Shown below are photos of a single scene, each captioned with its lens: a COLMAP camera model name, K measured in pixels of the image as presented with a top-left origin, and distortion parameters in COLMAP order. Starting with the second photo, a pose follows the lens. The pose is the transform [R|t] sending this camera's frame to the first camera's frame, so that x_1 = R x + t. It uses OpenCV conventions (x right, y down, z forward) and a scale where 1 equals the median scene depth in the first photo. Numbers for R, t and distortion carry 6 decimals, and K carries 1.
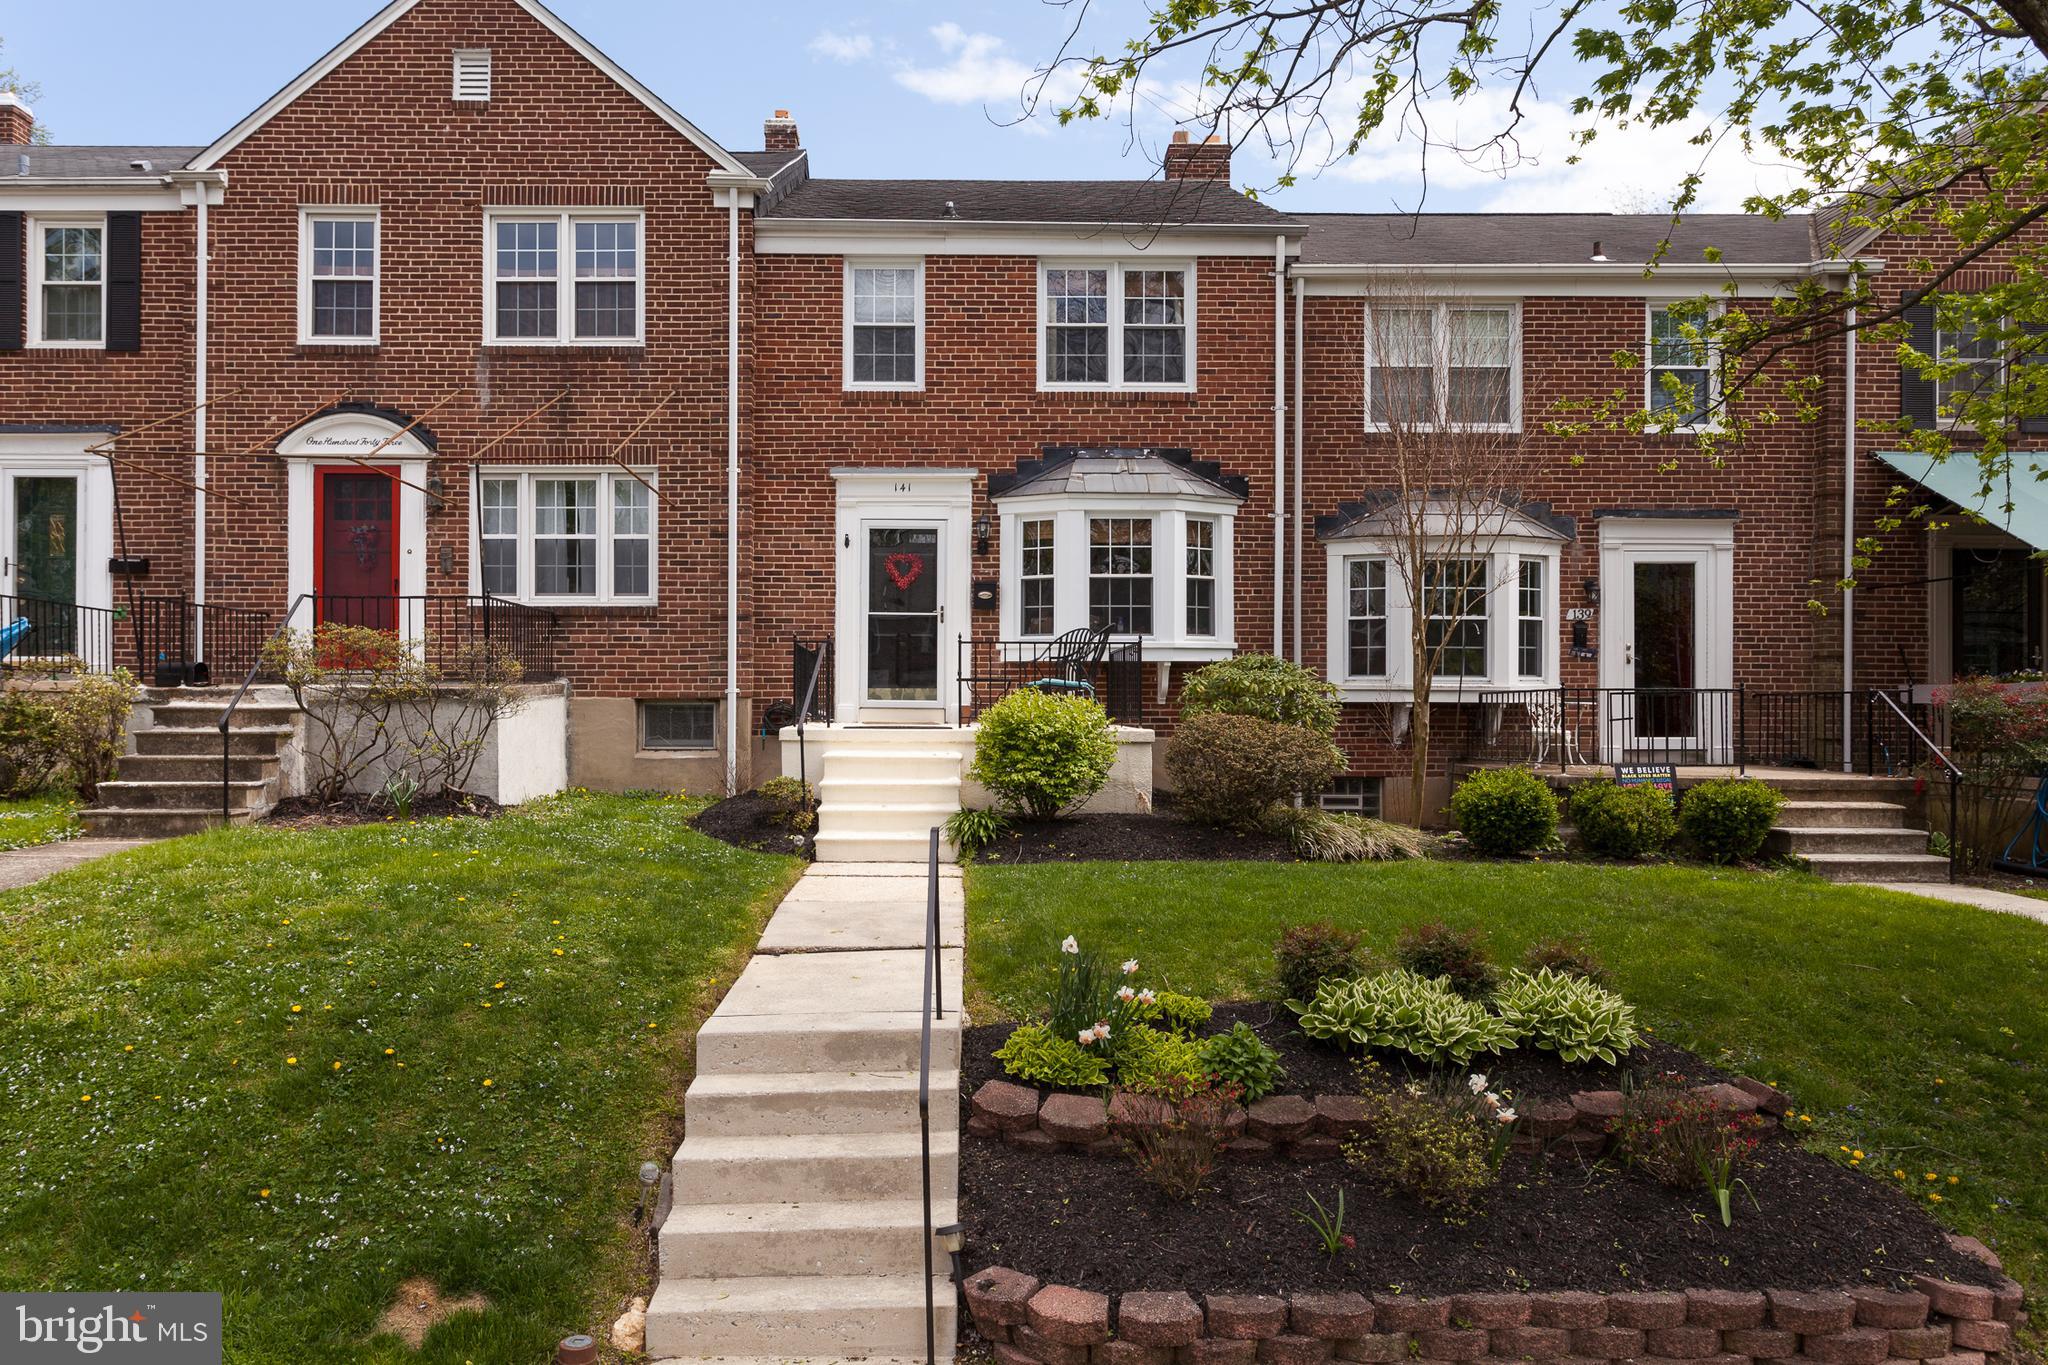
lens RADIAL K [[923.1, 0, 1024.5], [0, 923.1, 618.0], [0, 0, 1]] dist [0.000322, 0.000264]
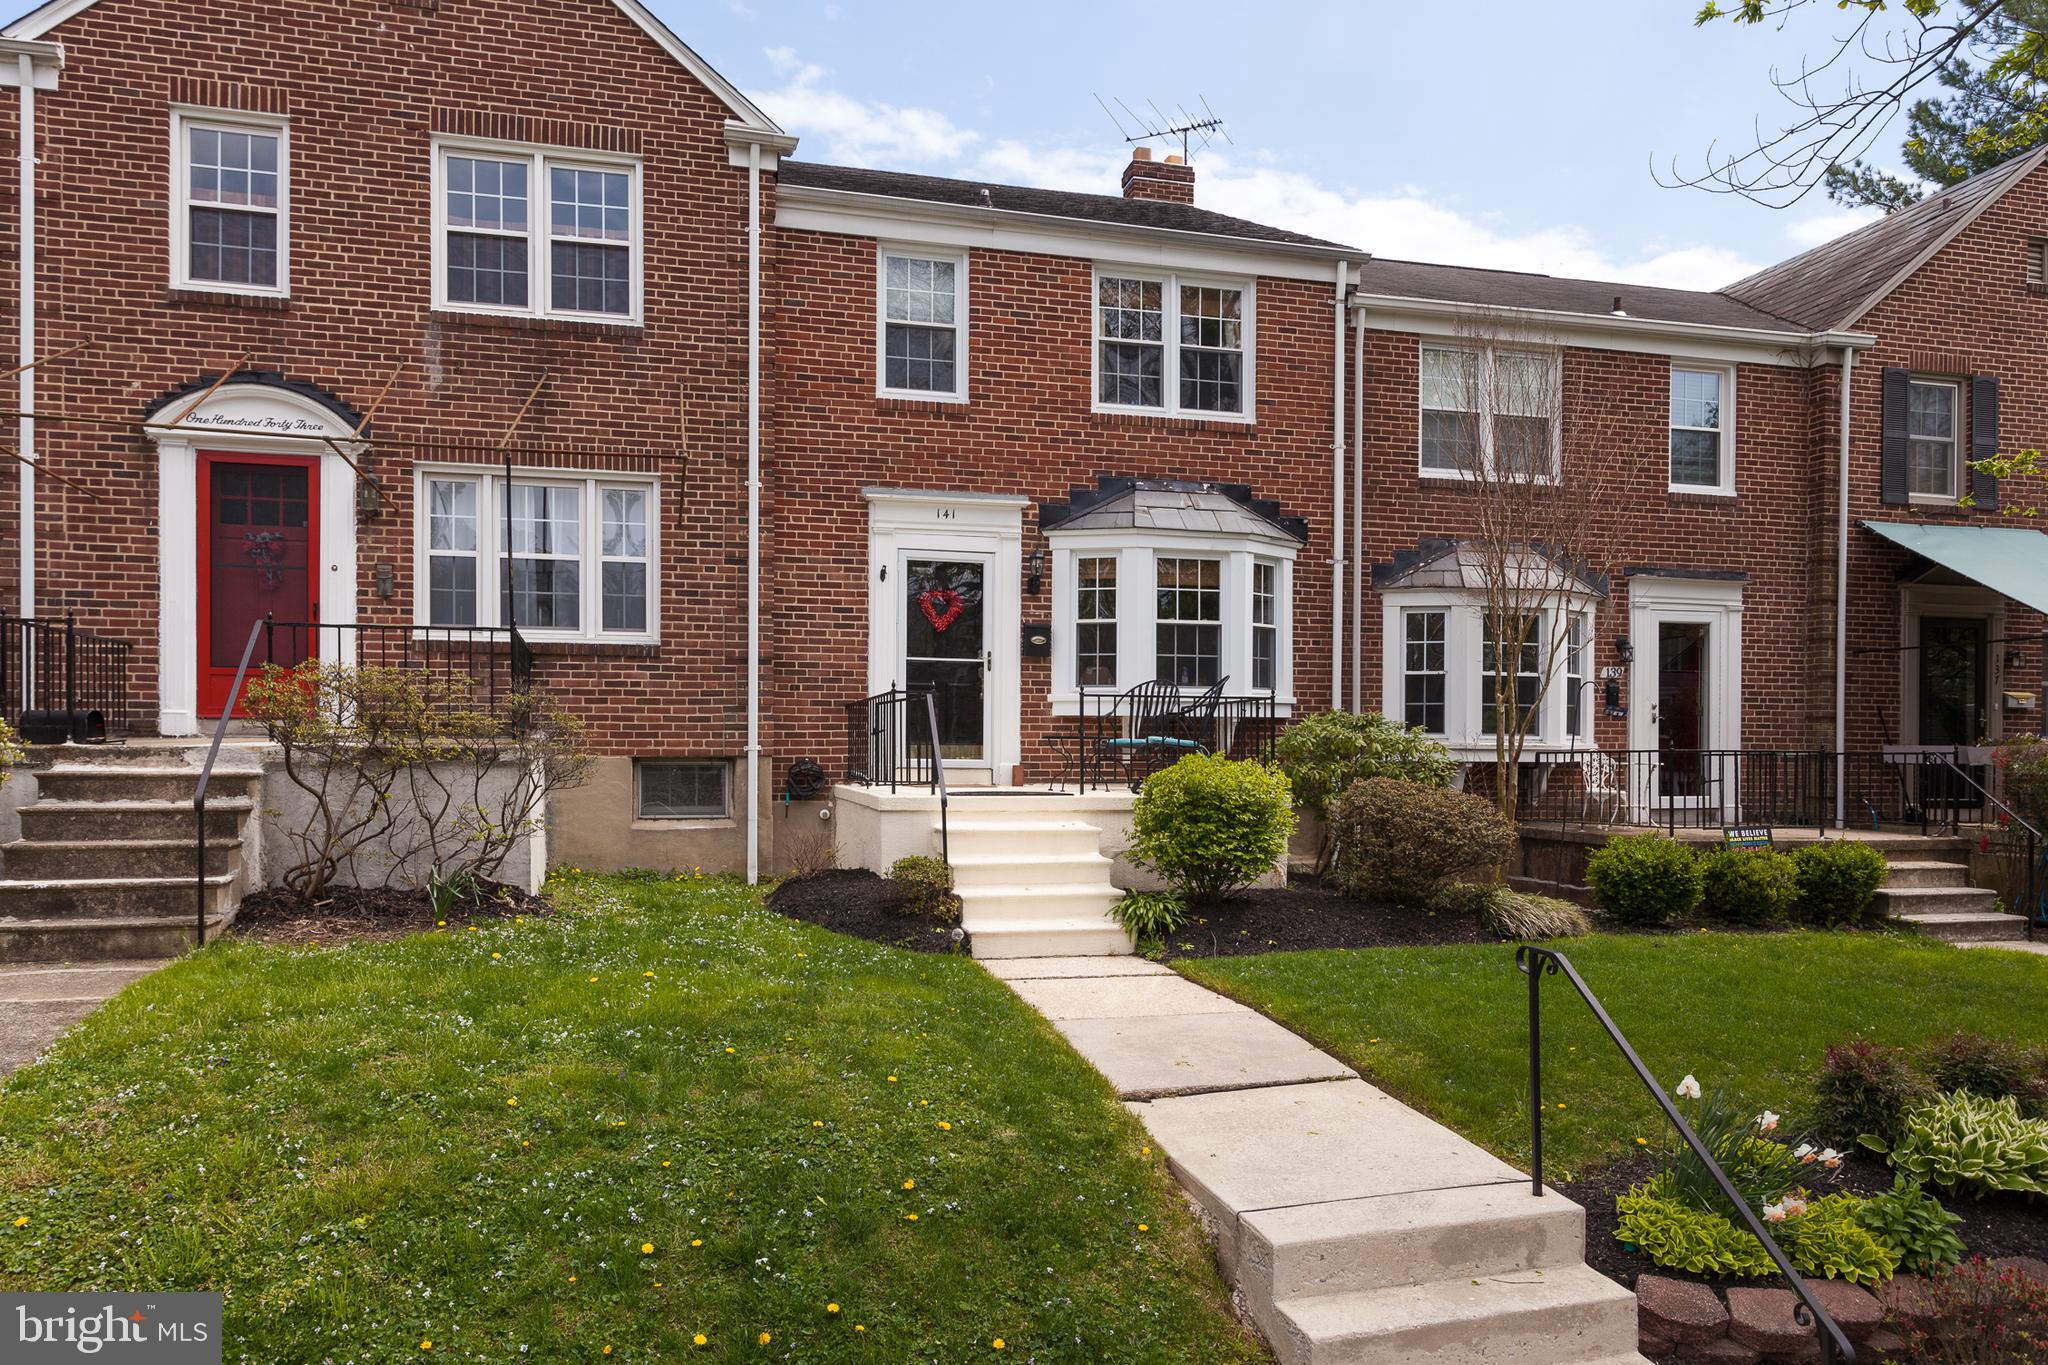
lens RADIAL K [[964.3, 0, 1010.9], [0, 964.3, 677.9], [0, 0, 1]] dist [0.000304, 0.000301]
pose [[0.985796, 0.015487, 0.167232, -0.222665], [-0.017858, 0.999760, 0.012685, 0.000041], [-0.166995, -0.015491, 0.985836, 0.095583]]
